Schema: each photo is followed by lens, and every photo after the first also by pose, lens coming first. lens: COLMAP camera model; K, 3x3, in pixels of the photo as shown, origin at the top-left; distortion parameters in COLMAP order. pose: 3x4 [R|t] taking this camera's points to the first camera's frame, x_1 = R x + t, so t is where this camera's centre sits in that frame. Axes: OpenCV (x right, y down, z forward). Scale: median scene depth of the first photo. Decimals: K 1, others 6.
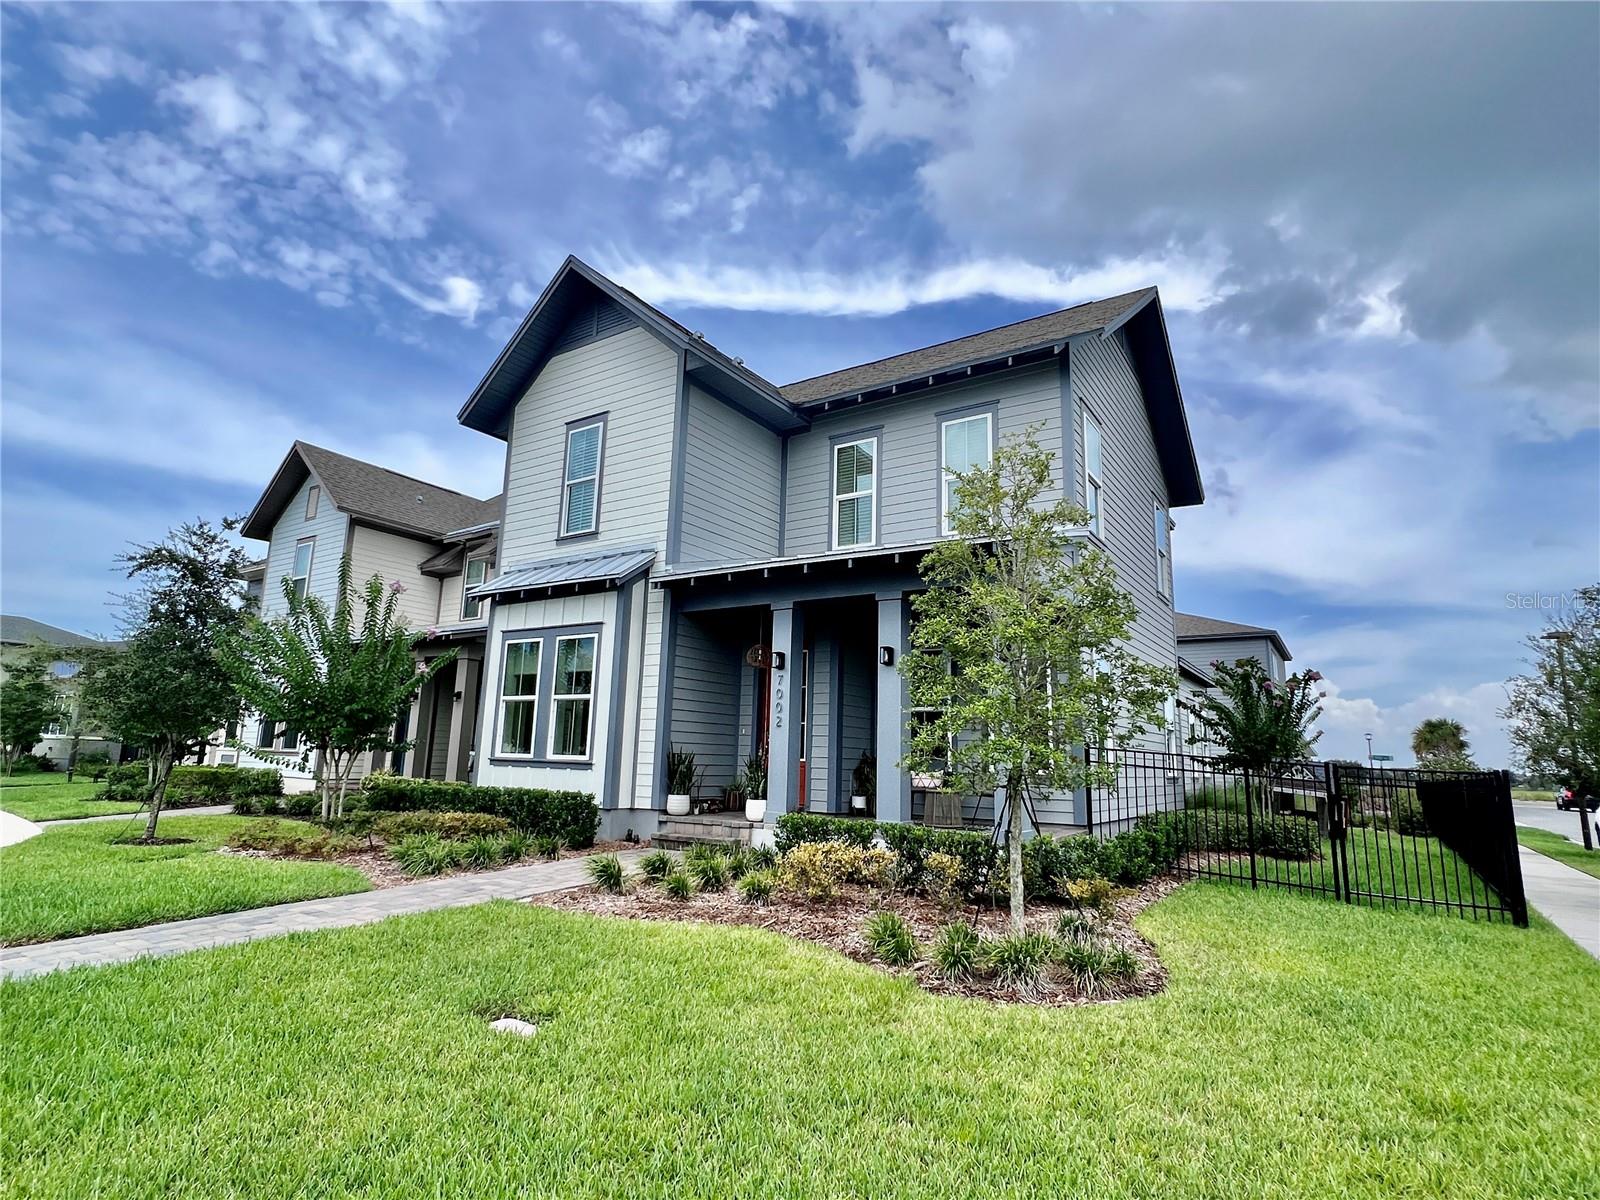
lens RADIAL K [[842.6, 0, 796.6], [0, 842.6, 597.9], [0, 0, 1]] dist [-0.004007, 0.001895]
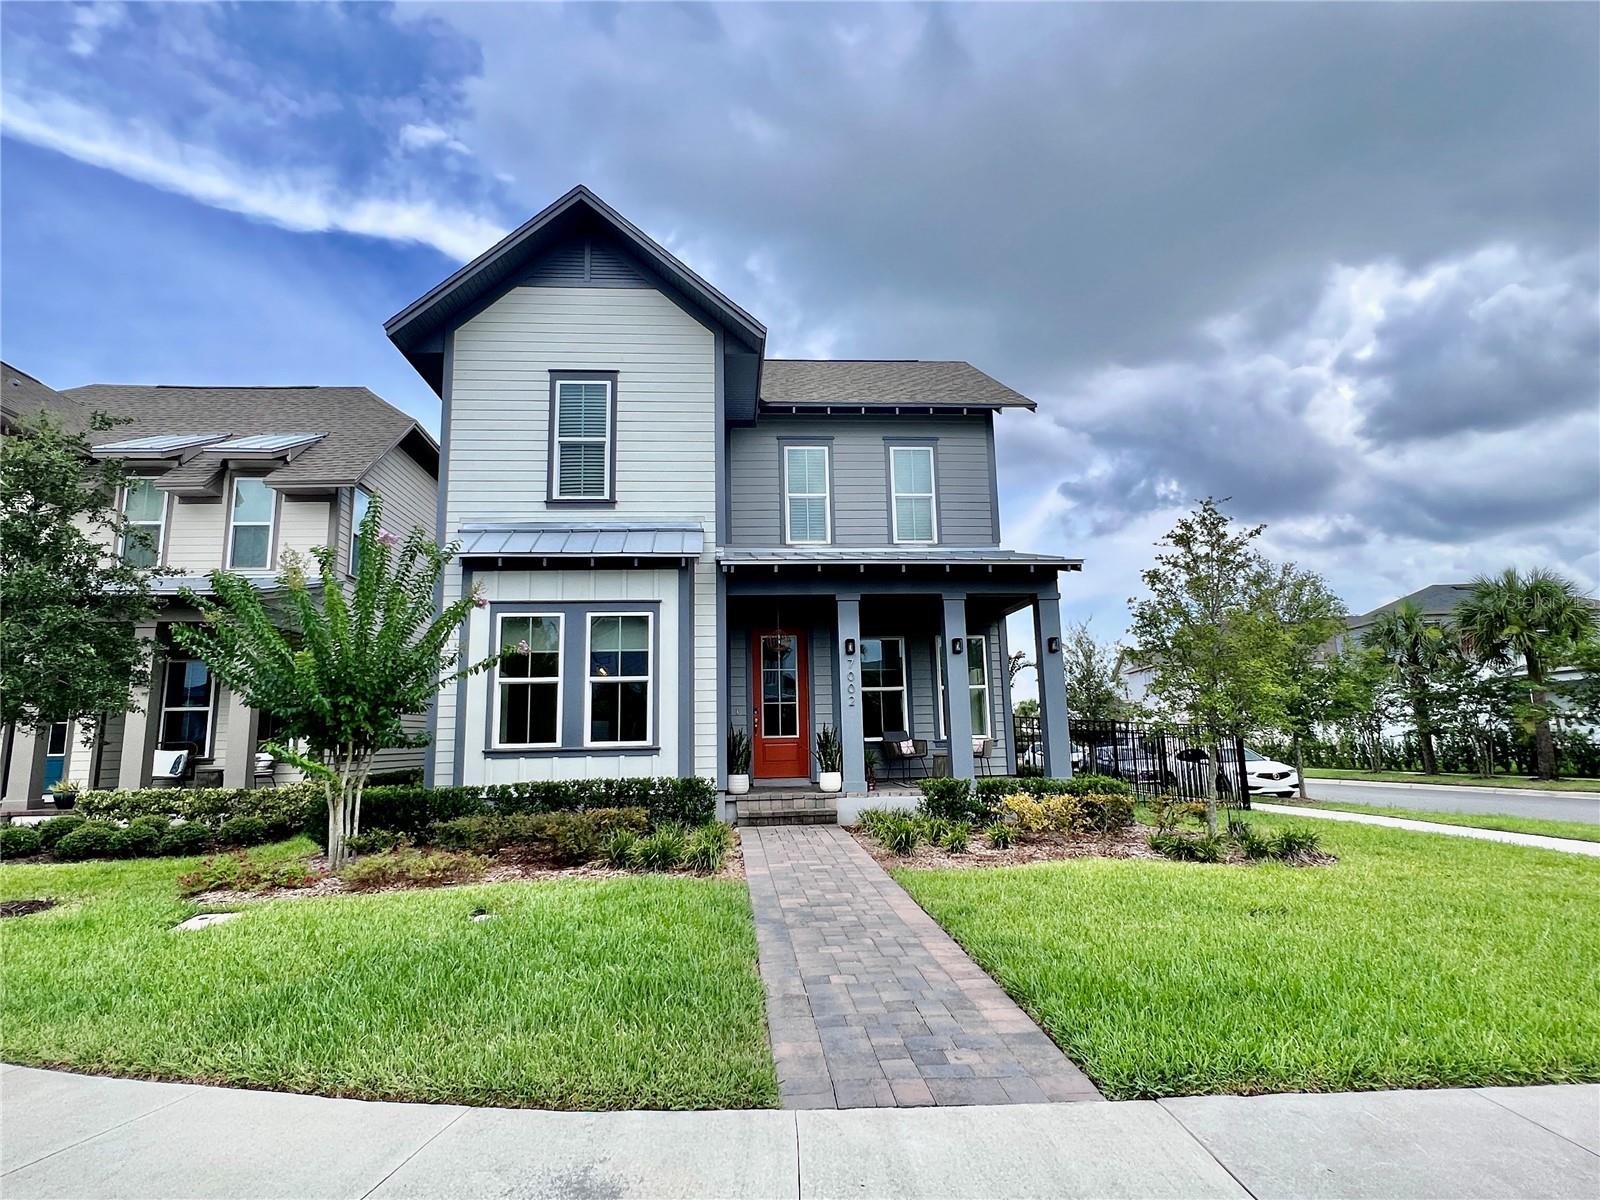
lens RADIAL K [[842.6, 0, 798.9], [0, 842.6, 599.5], [0, 0, 1]] dist [-0.004007, 0.001895]
pose [[0.784562, 0.057367, 0.617390, -0.671871], [-0.073272, 0.997312, 0.000443, 0.014949], [-0.615705, -0.045585, 0.786657, 0.148584]]
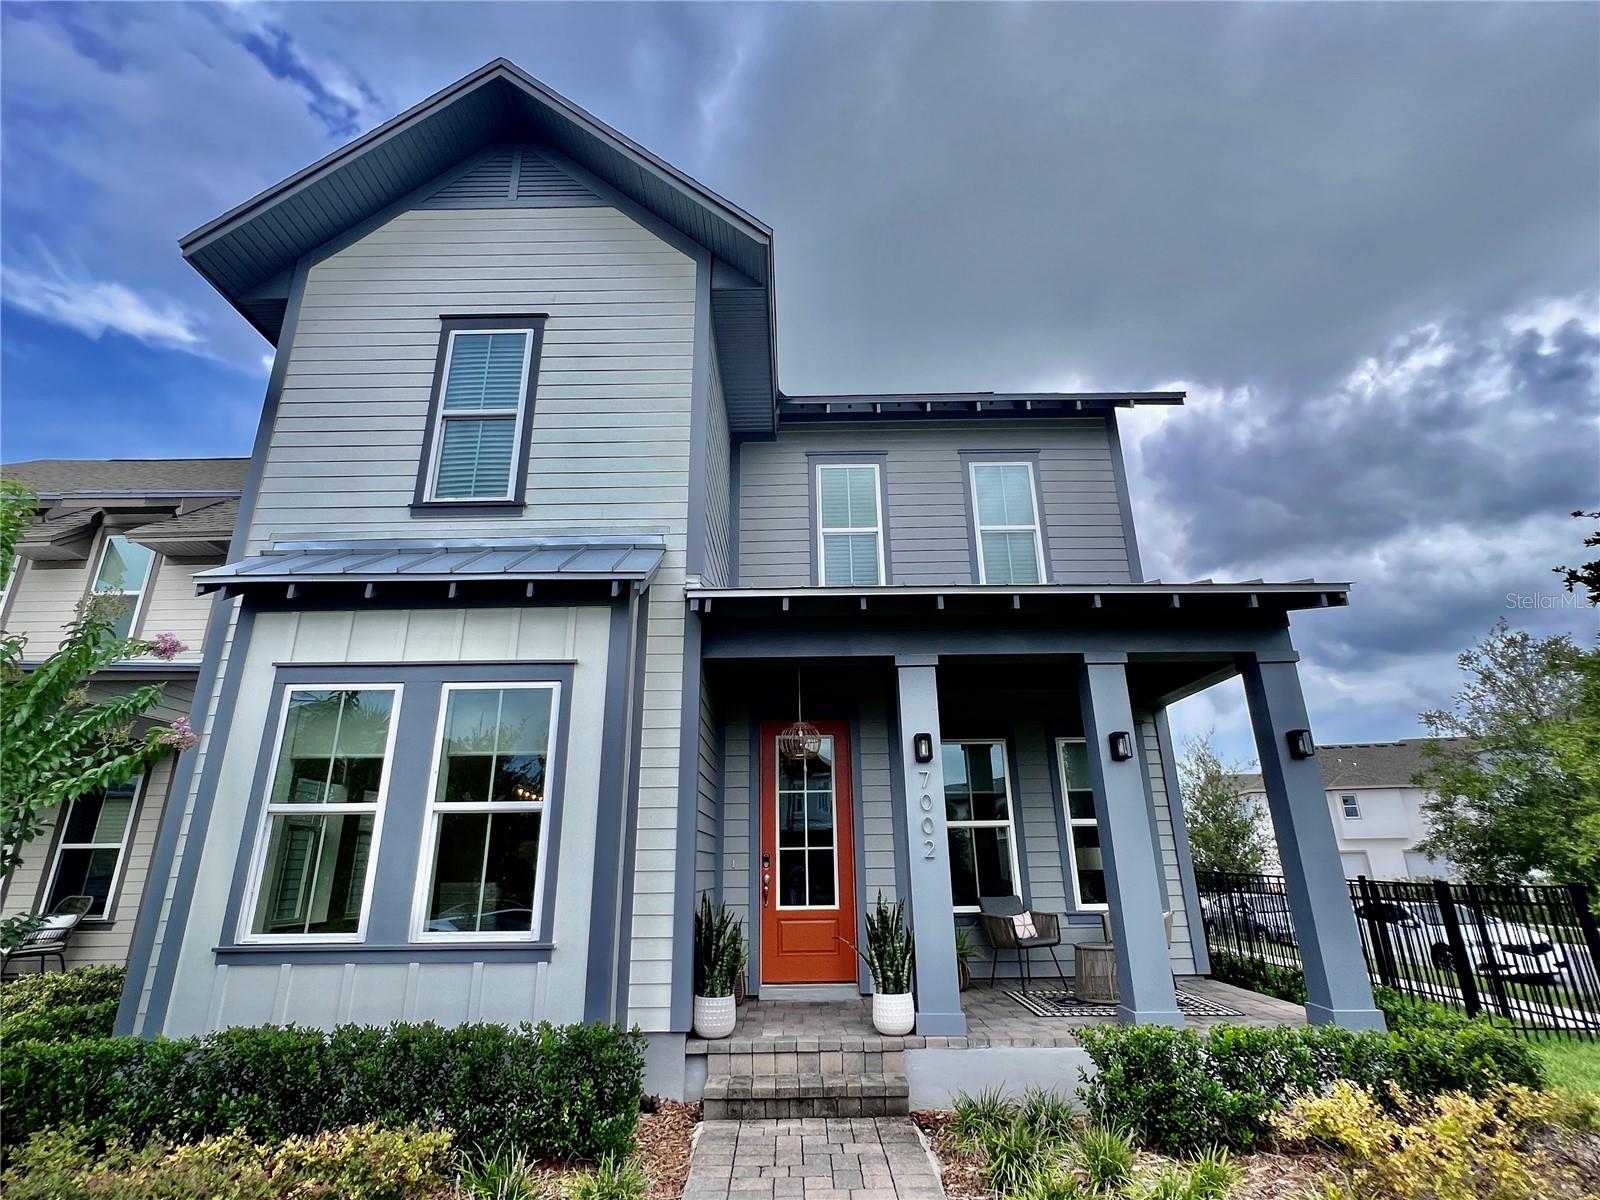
lens RADIAL K [[780.6, 0, 797.8], [0, 780.6, 601.4], [0, 0, 1]] dist [-0.004489, 0.001114]
pose [[0.833586, 0.141206, 0.534037, -0.367226], [-0.067927, 0.985641, -0.154588, 0.055721], [-0.548197, 0.092587, 0.831208, 0.496761]]
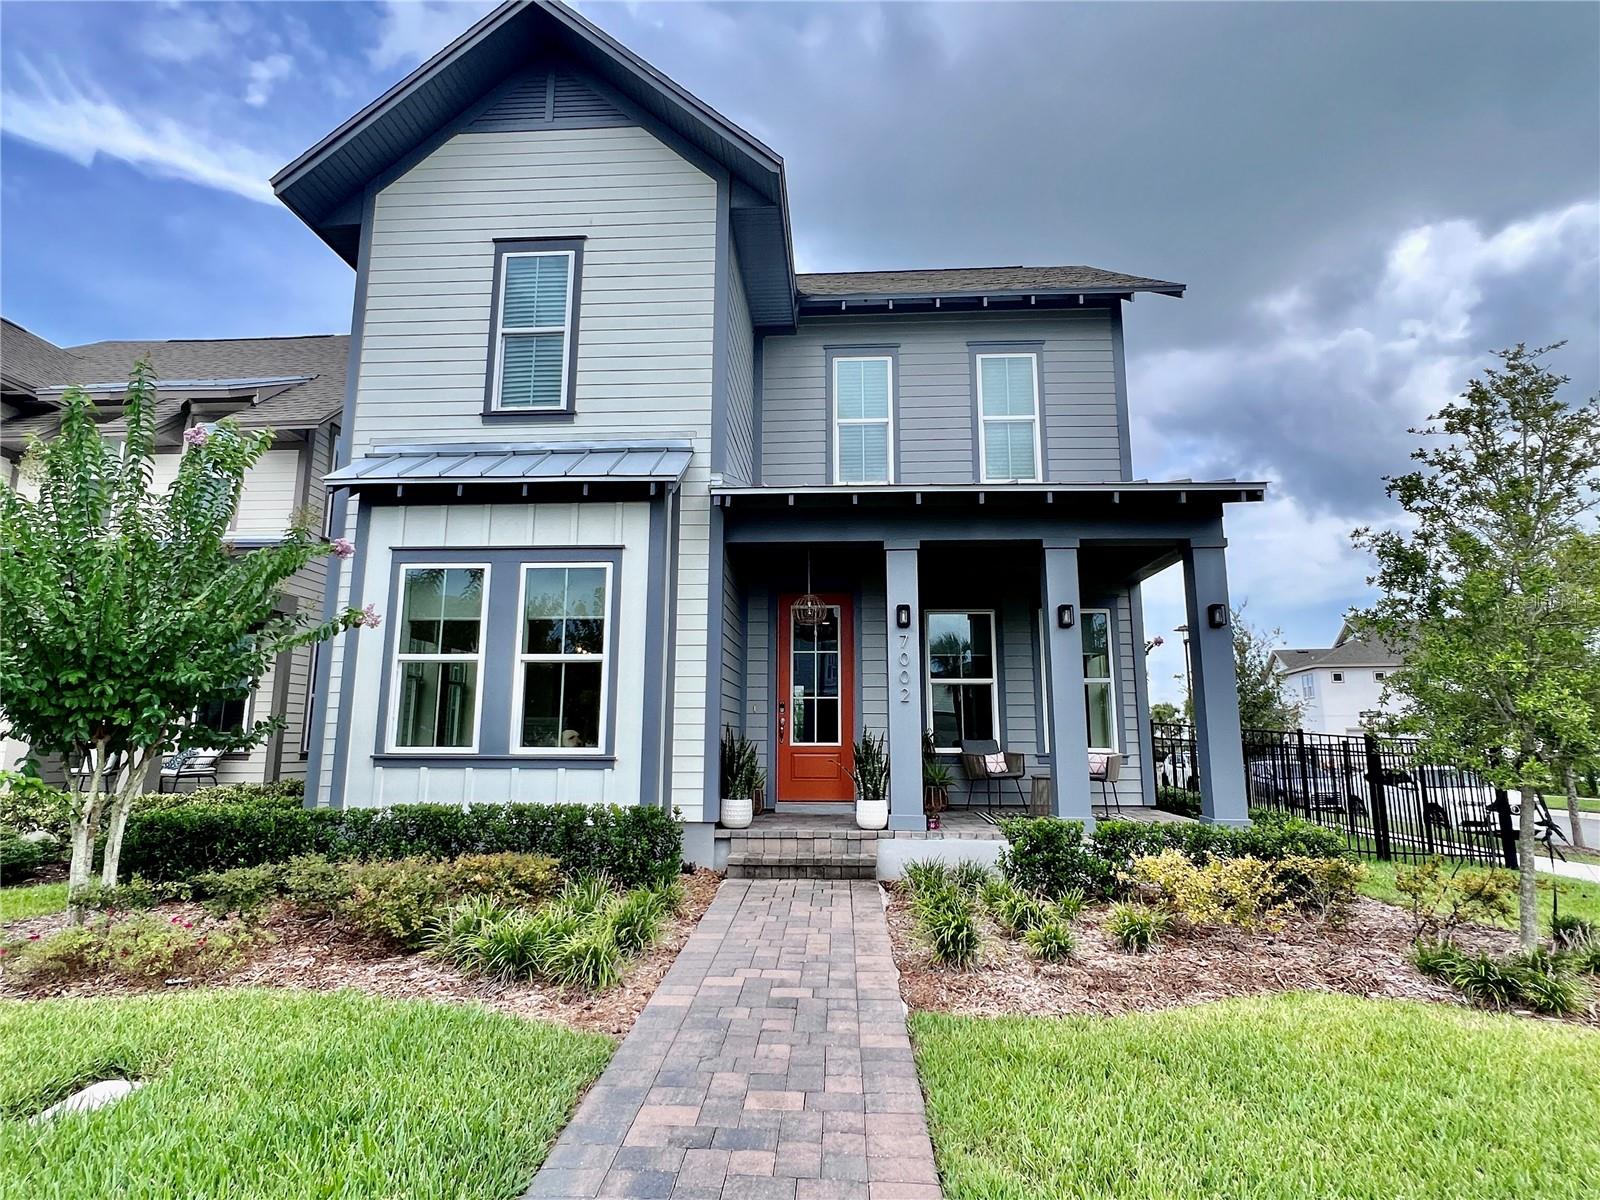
lens RADIAL K [[842.6, 0, 804.3], [0, 842.6, 594.4], [0, 0, 1]] dist [-0.004007, 0.001895]
pose [[0.860381, 0.061144, 0.505970, -0.425778], [-0.074555, 0.997197, 0.006271, 0.049901], [-0.504169, -0.043118, 0.862528, 0.342119]]
